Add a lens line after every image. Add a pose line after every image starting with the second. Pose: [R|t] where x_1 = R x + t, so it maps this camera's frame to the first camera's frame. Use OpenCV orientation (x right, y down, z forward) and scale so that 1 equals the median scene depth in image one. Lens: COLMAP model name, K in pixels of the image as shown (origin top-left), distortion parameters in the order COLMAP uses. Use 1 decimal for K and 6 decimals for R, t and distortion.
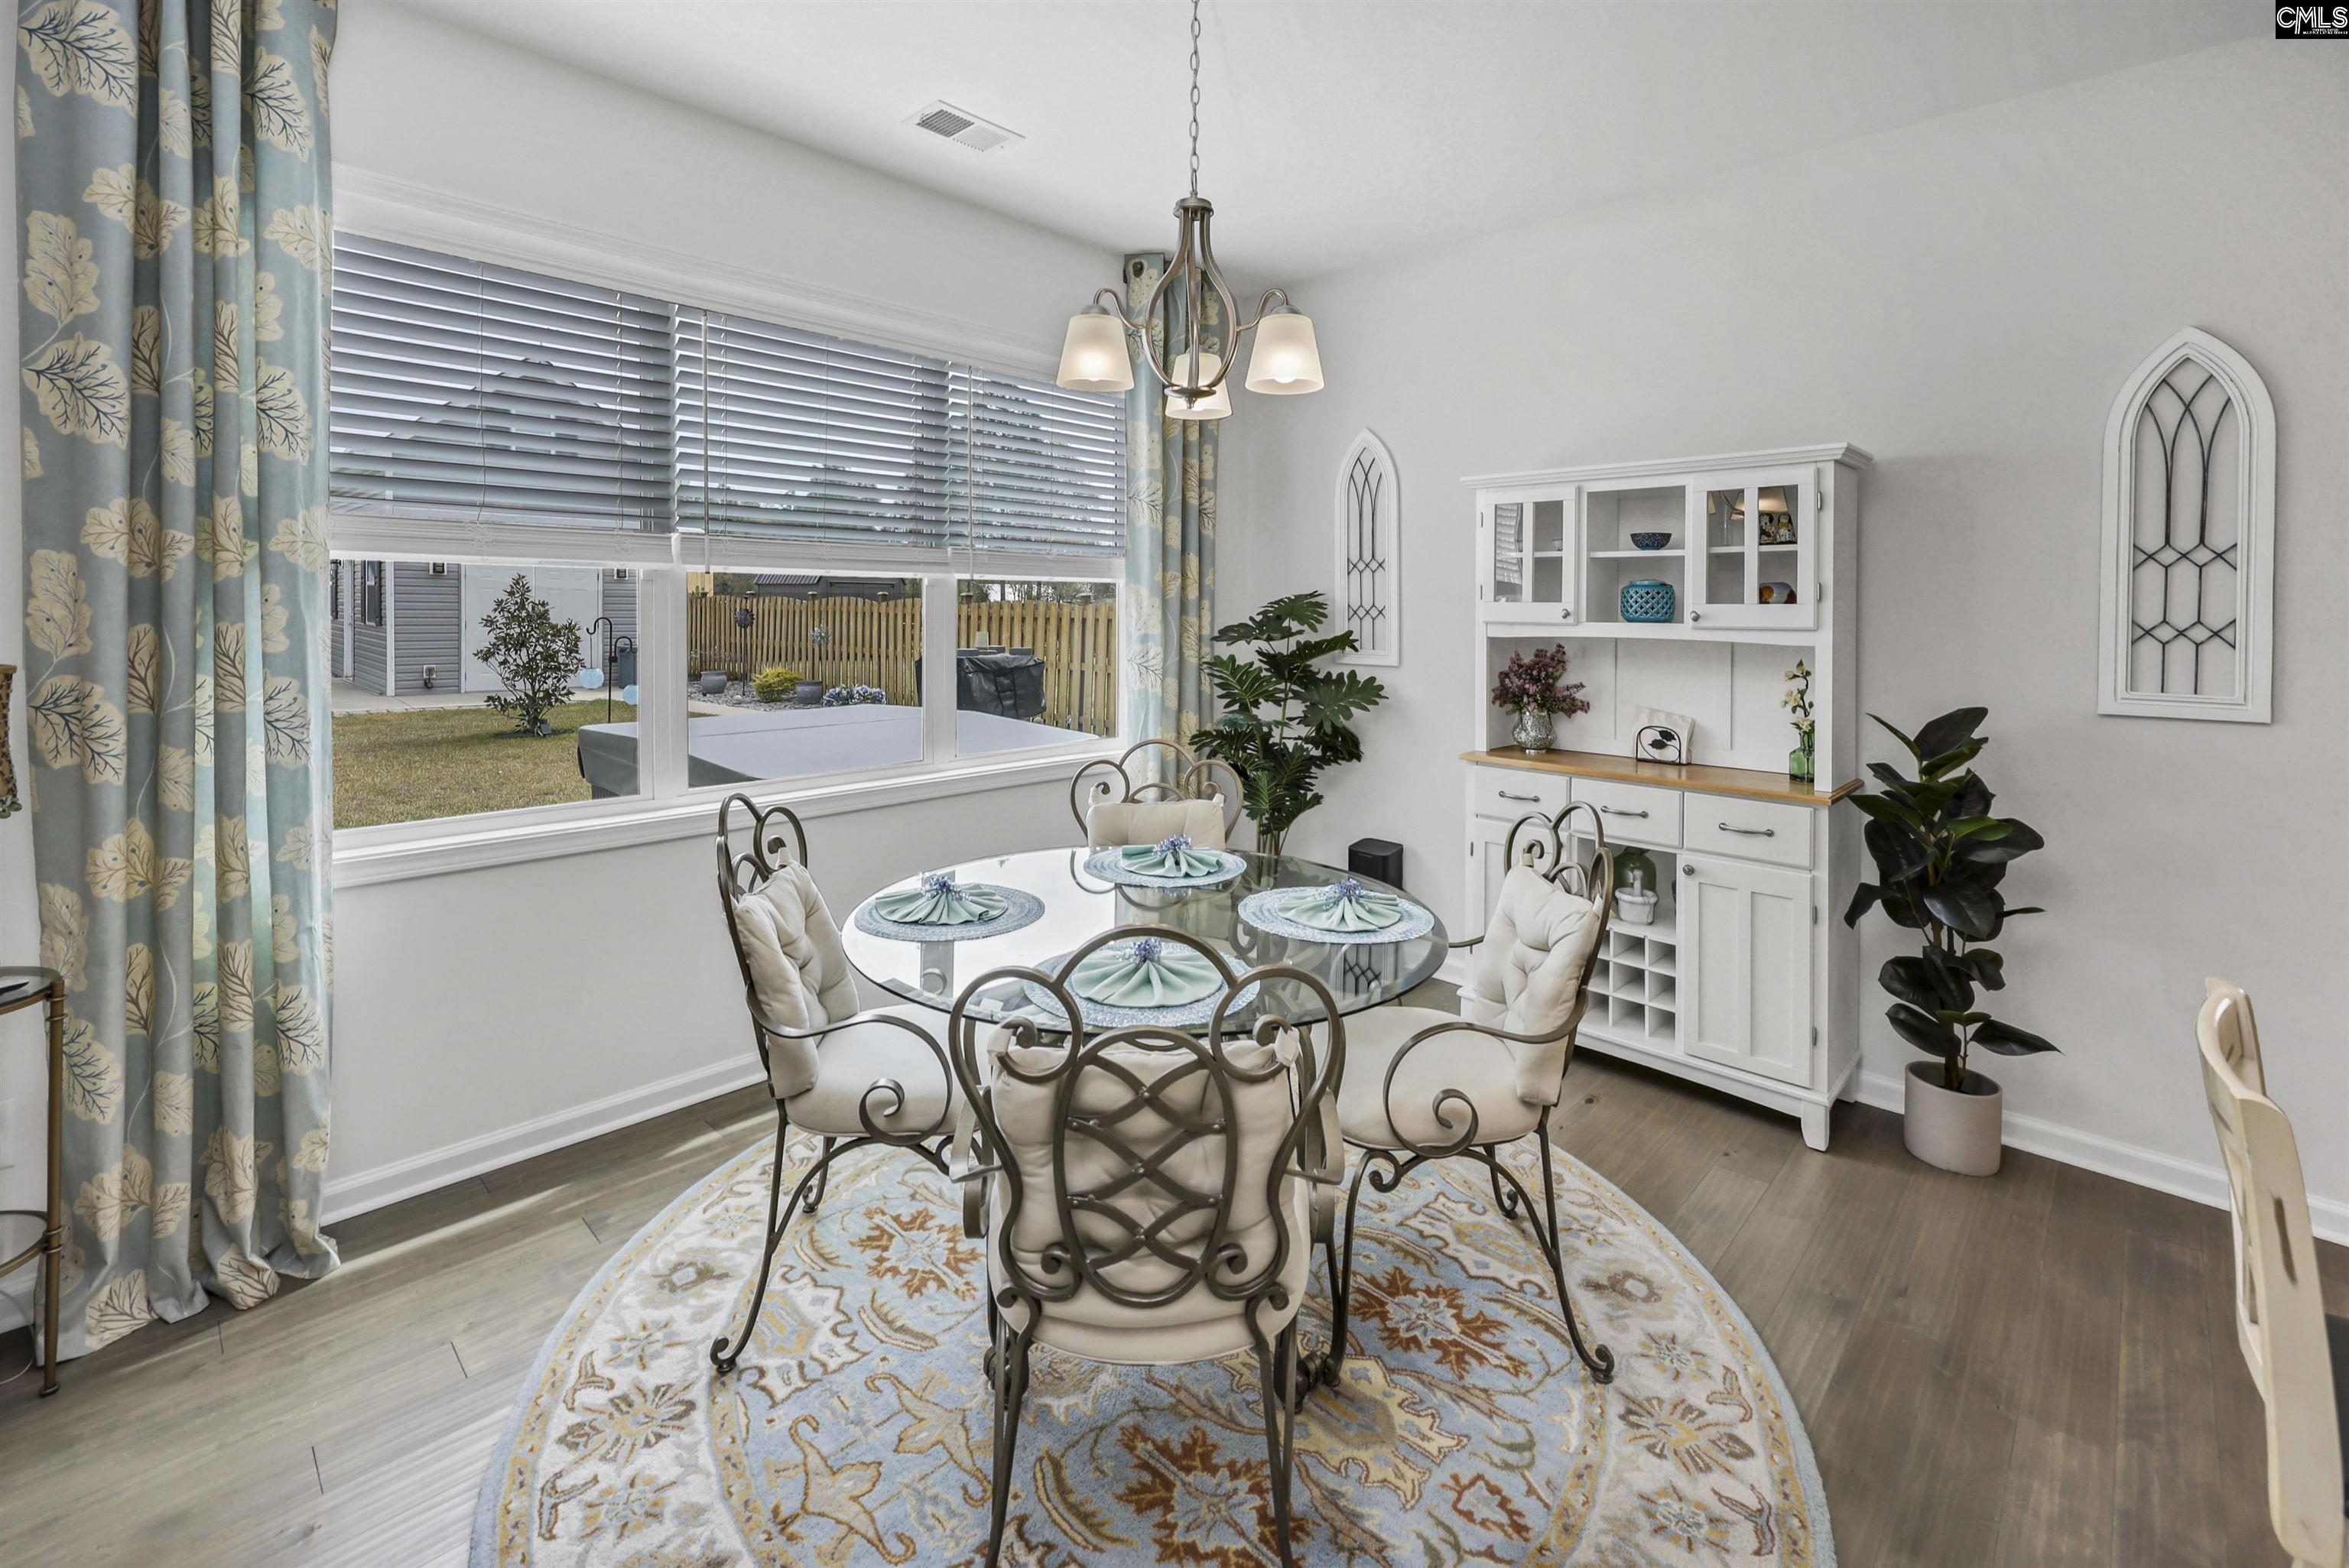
lens RADIAL K [[1018.2, 0, 1205.5], [0, 1018.2, 630.3], [0, 0, 1]] dist [-0.001548, -0.000512]
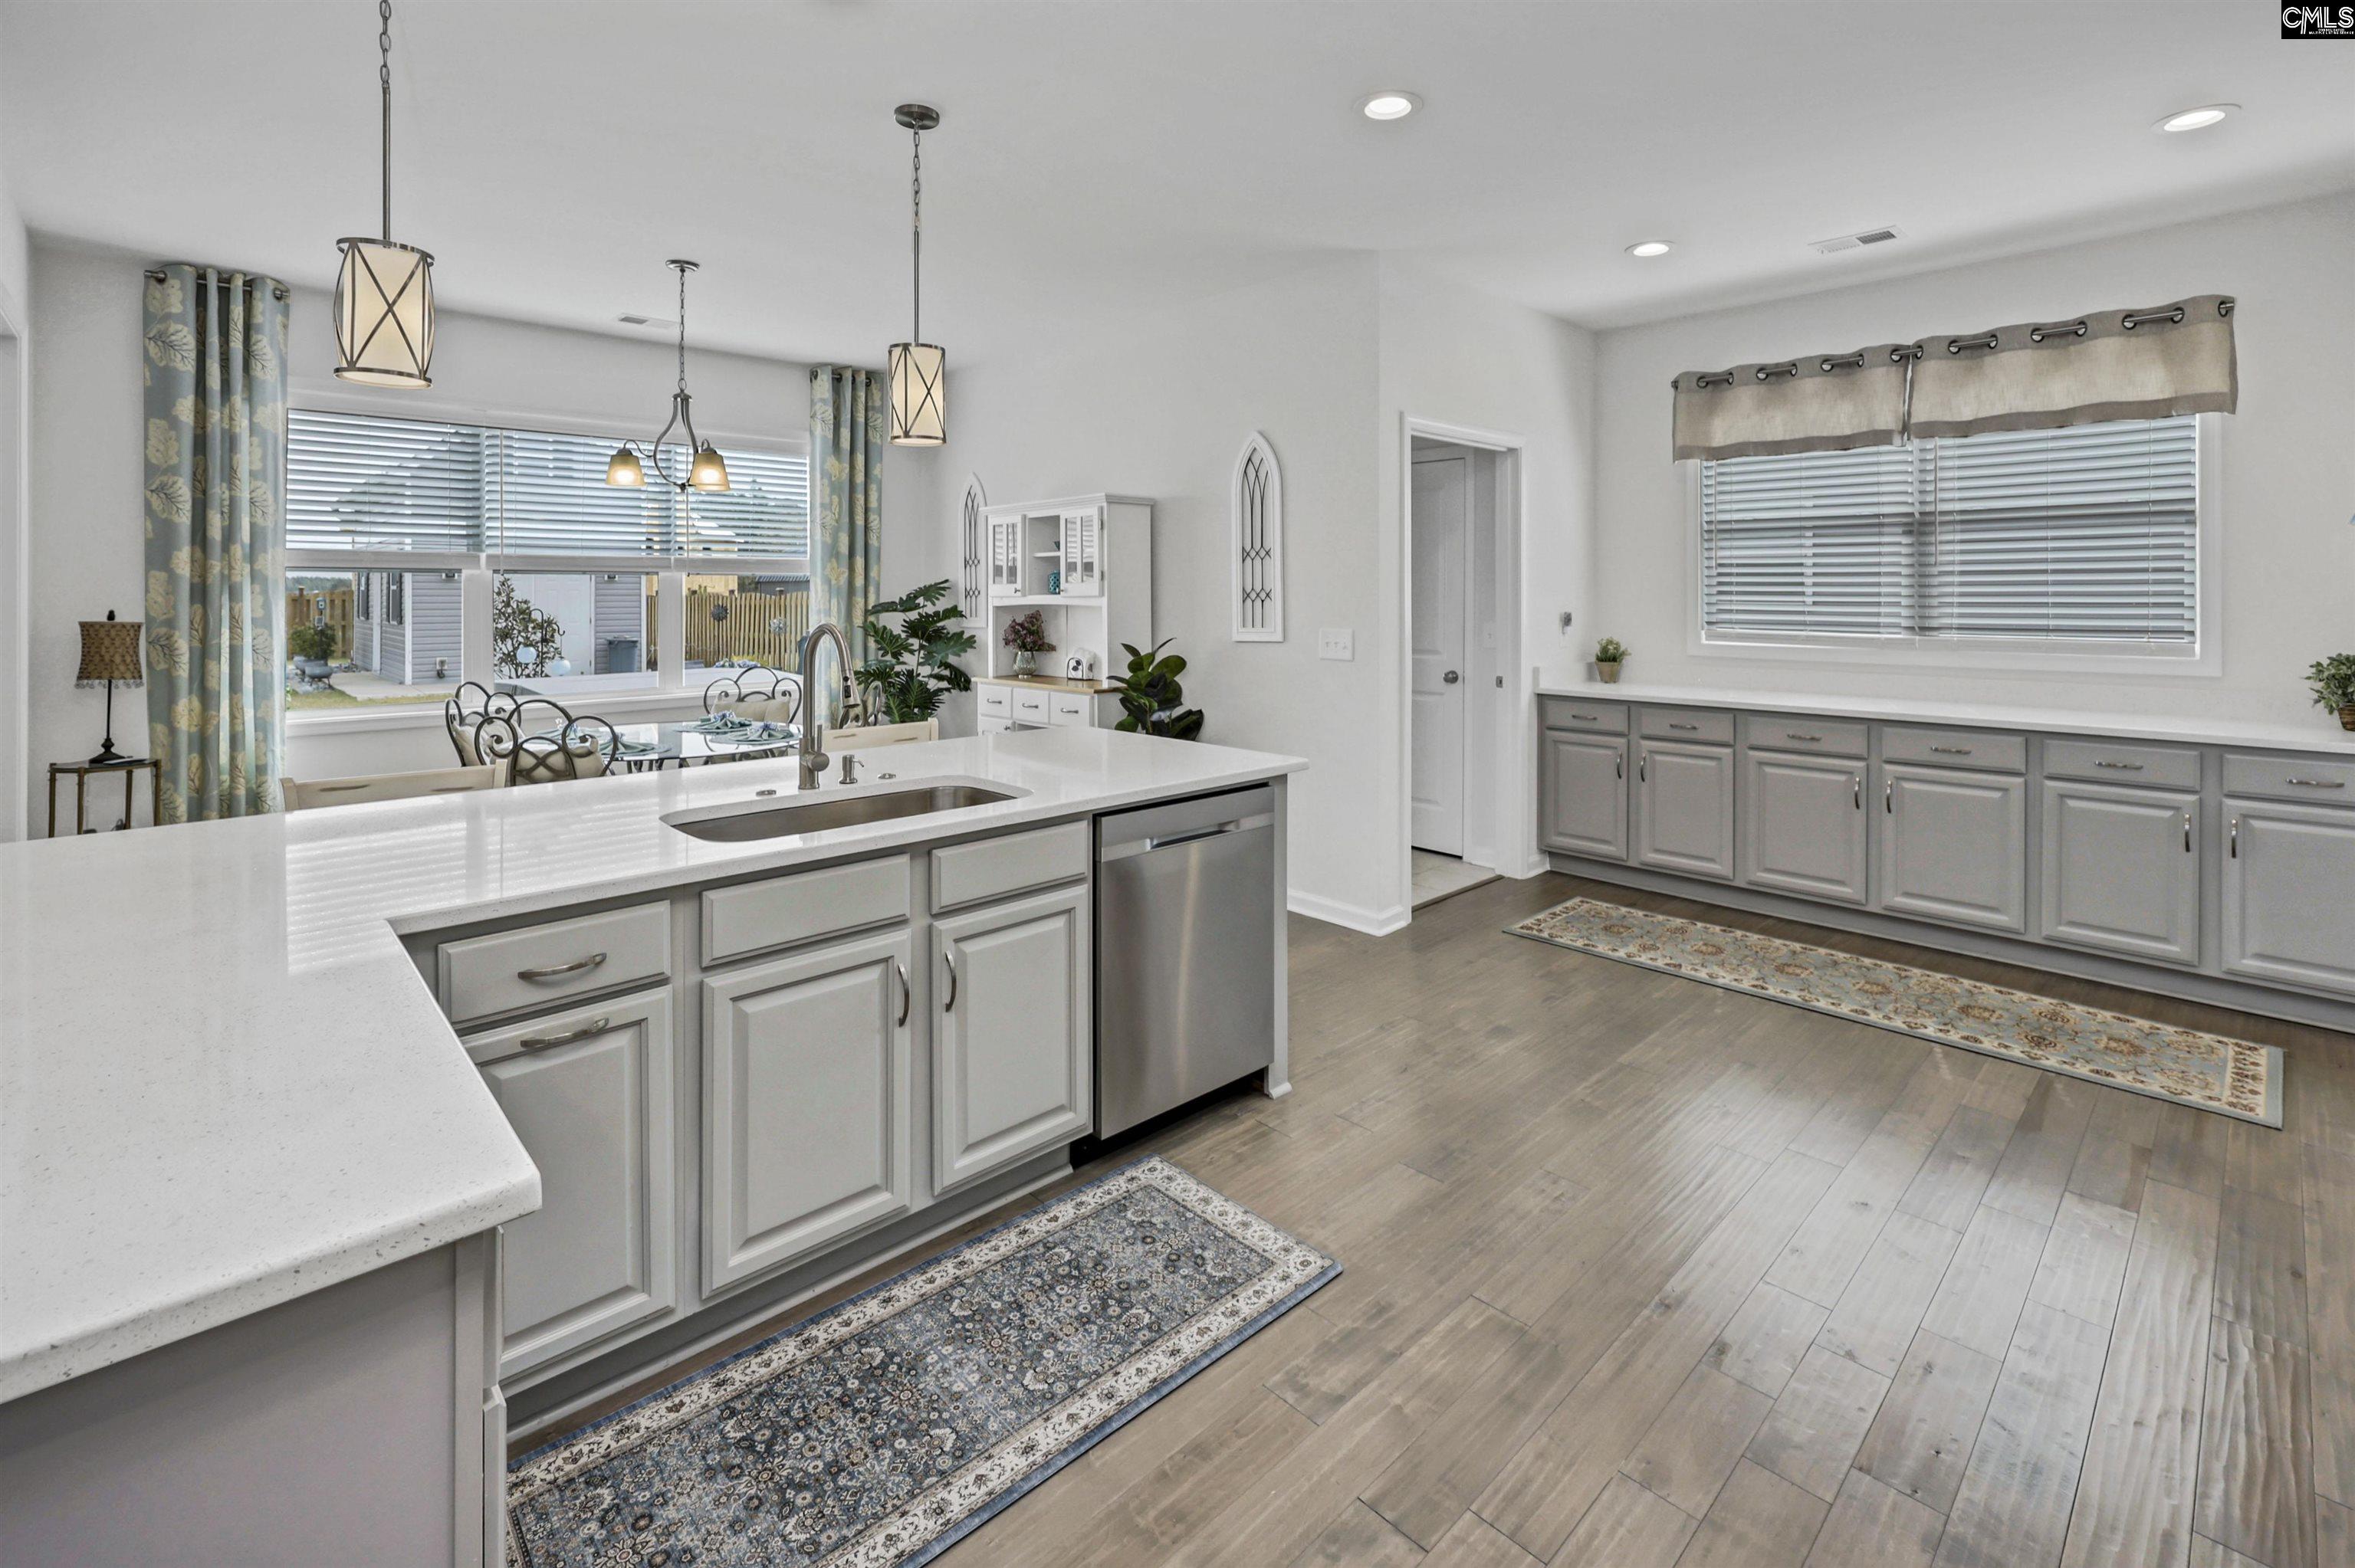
lens RADIAL K [[1020.7, 0, 1188.8], [0, 1020.7, 597.2], [0, 0, 1]] dist [-0.001548, -0.000512]
pose [[0.999285, -0.015534, -0.034467, 1.065806], [0.014783, 0.999650, -0.021941, 0.053859], [0.034795, 0.021416, 0.999165, -1.024161]]
